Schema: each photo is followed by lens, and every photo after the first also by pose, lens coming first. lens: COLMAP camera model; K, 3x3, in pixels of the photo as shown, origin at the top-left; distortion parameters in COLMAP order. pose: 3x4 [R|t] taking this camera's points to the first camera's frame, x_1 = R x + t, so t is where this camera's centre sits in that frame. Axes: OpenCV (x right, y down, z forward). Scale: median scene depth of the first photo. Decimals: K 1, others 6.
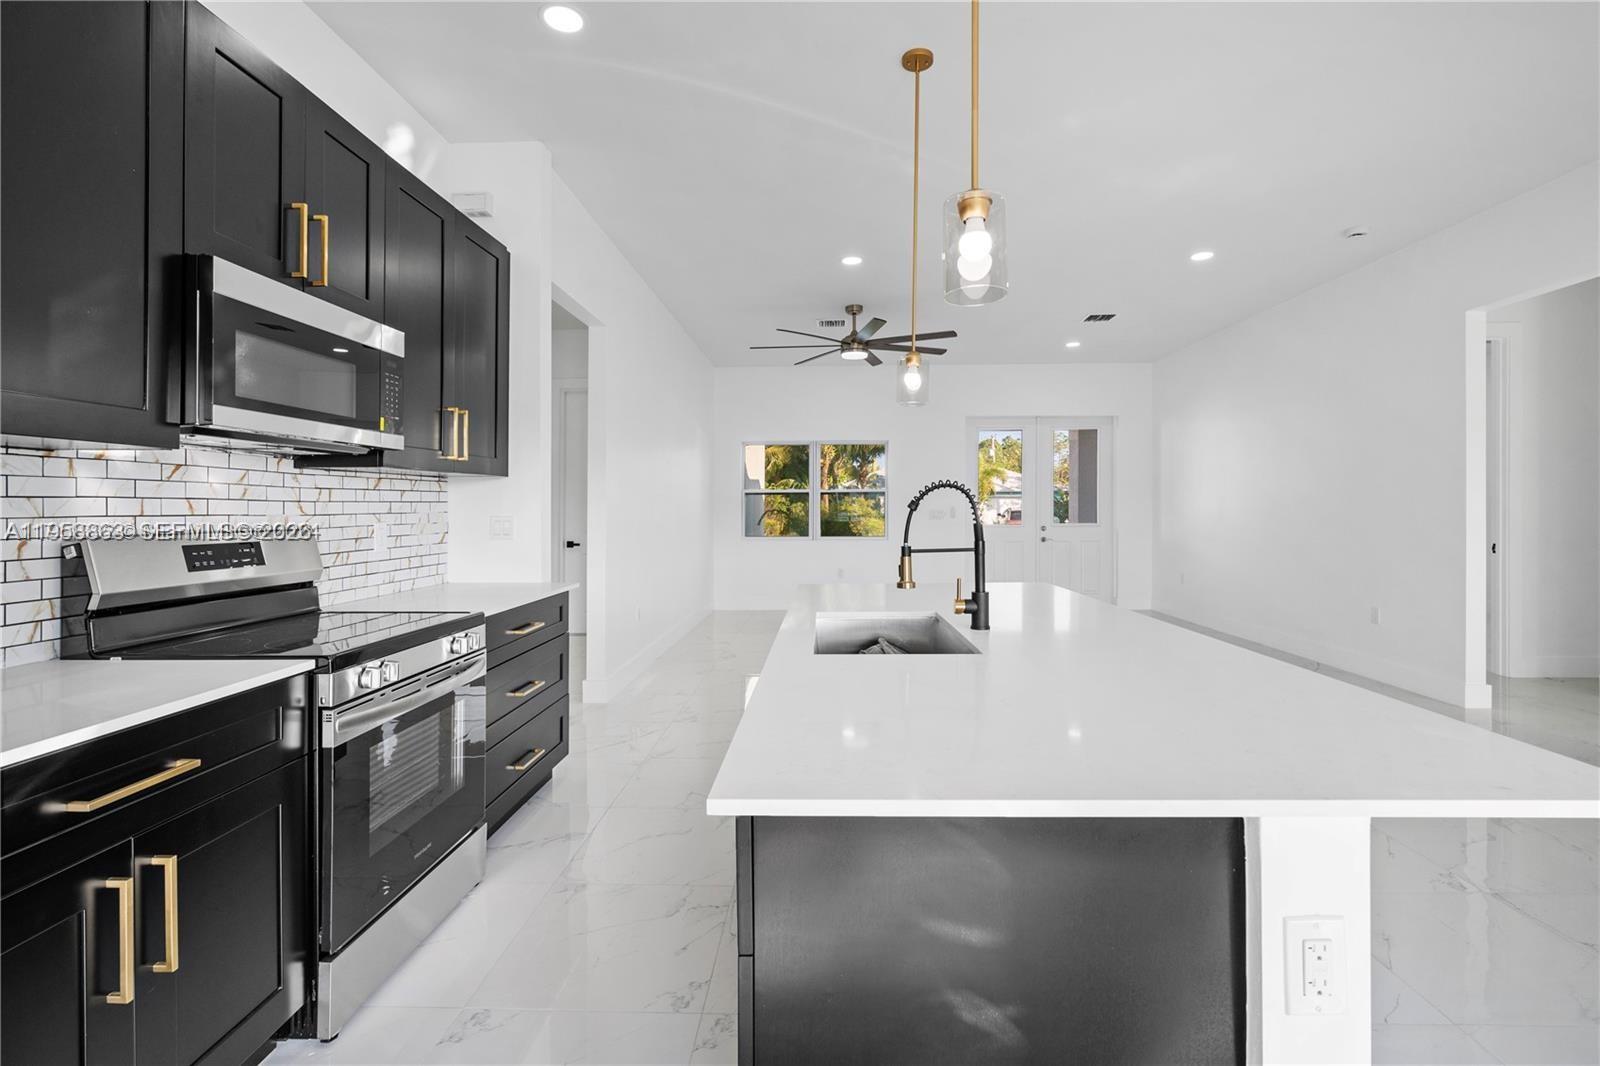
lens RADIAL K [[732.3, 0, 802.9], [0, 732.3, 505.8], [0, 0, 1]] dist [0.001133, 0.000321]
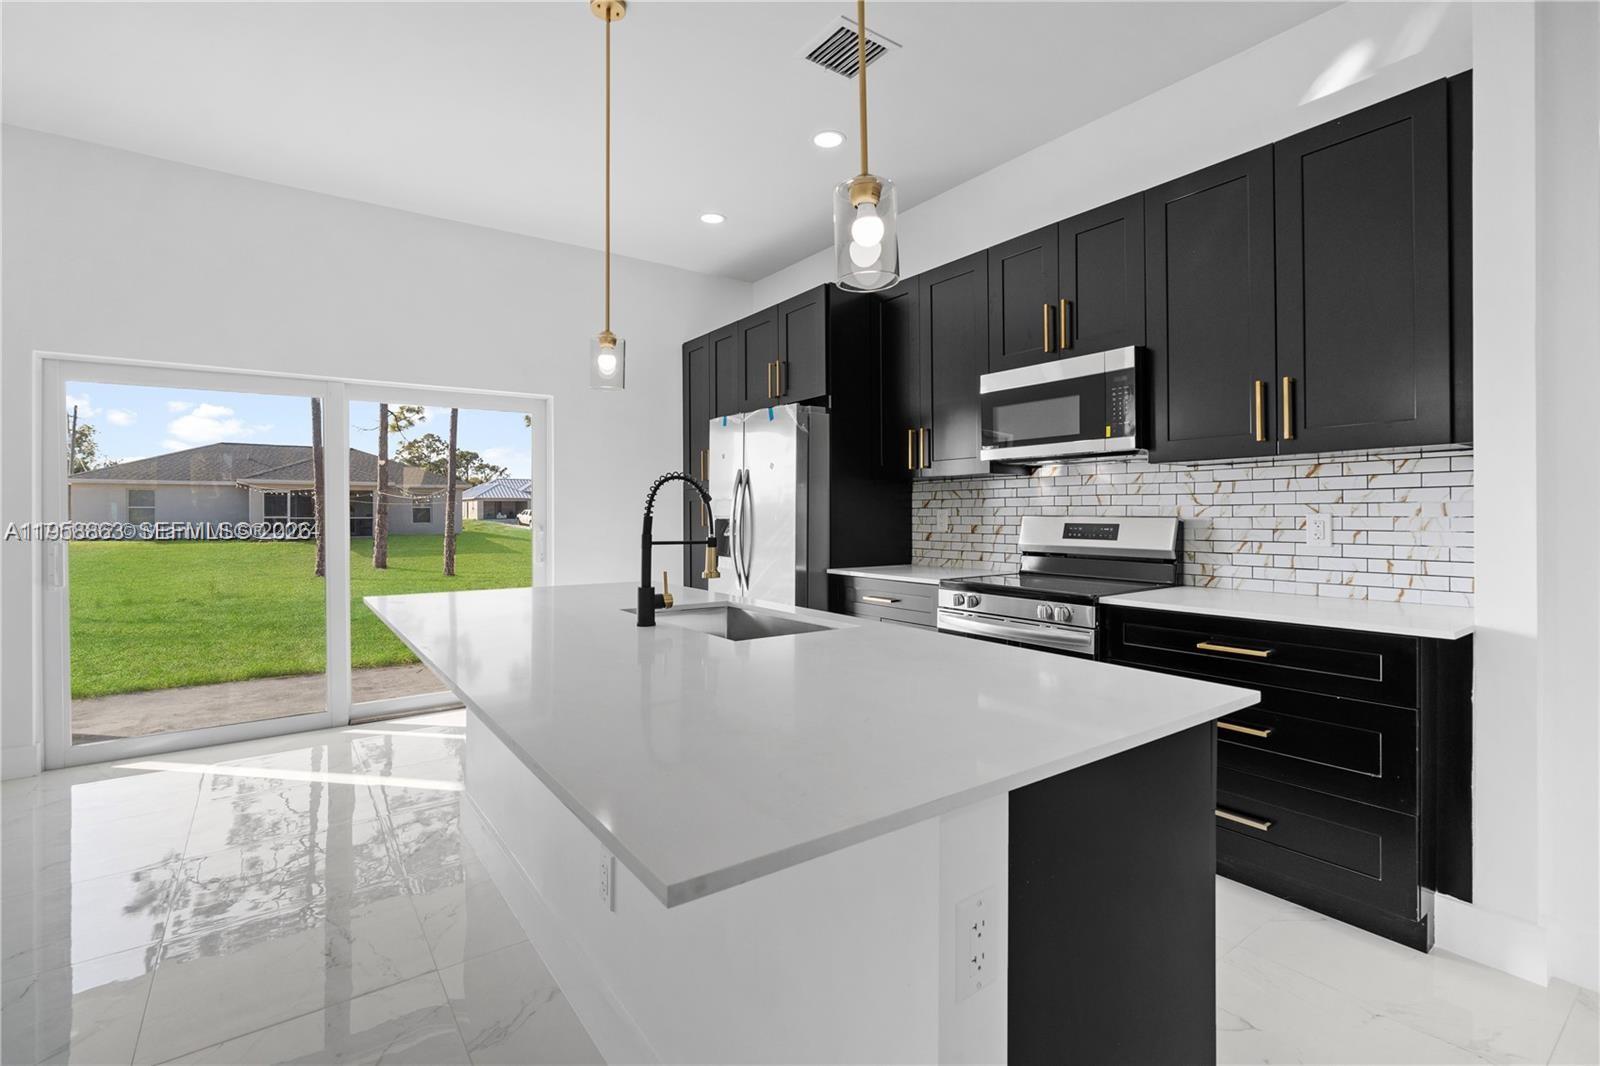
lens RADIAL K [[732.3, 0, 797.8], [0, 732.3, 518.4], [0, 0, 1]] dist [0.001133, 0.000321]
pose [[-0.789336, 0.011633, -0.613851, 0.508458], [0.008523, 0.999932, 0.007990, 0.017085], [0.613902, 0.001075, -0.789382, 1.410831]]
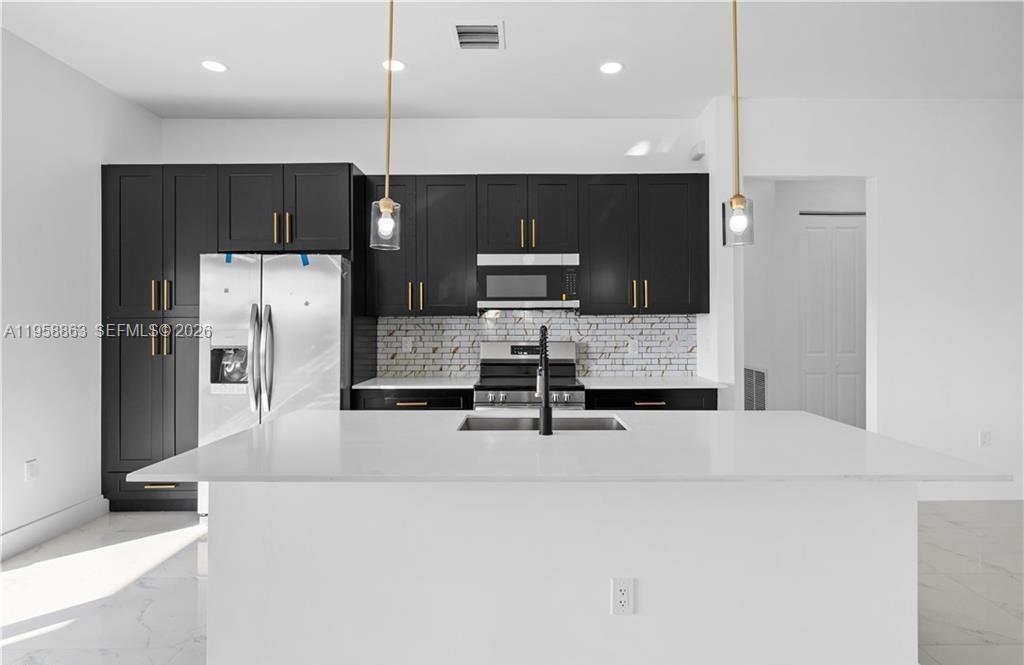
lens RADIAL K [[542.5, 0, 513.1], [0, 542.5, 325.2], [0, 0, 1]] dist [0.005337, 0.001221]
pose [[0.029013, 0.006571, -0.999557, 0.962744], [0.006063, 0.999959, 0.006749, -0.030434], [0.999561, -0.006256, 0.028972, 0.673673]]
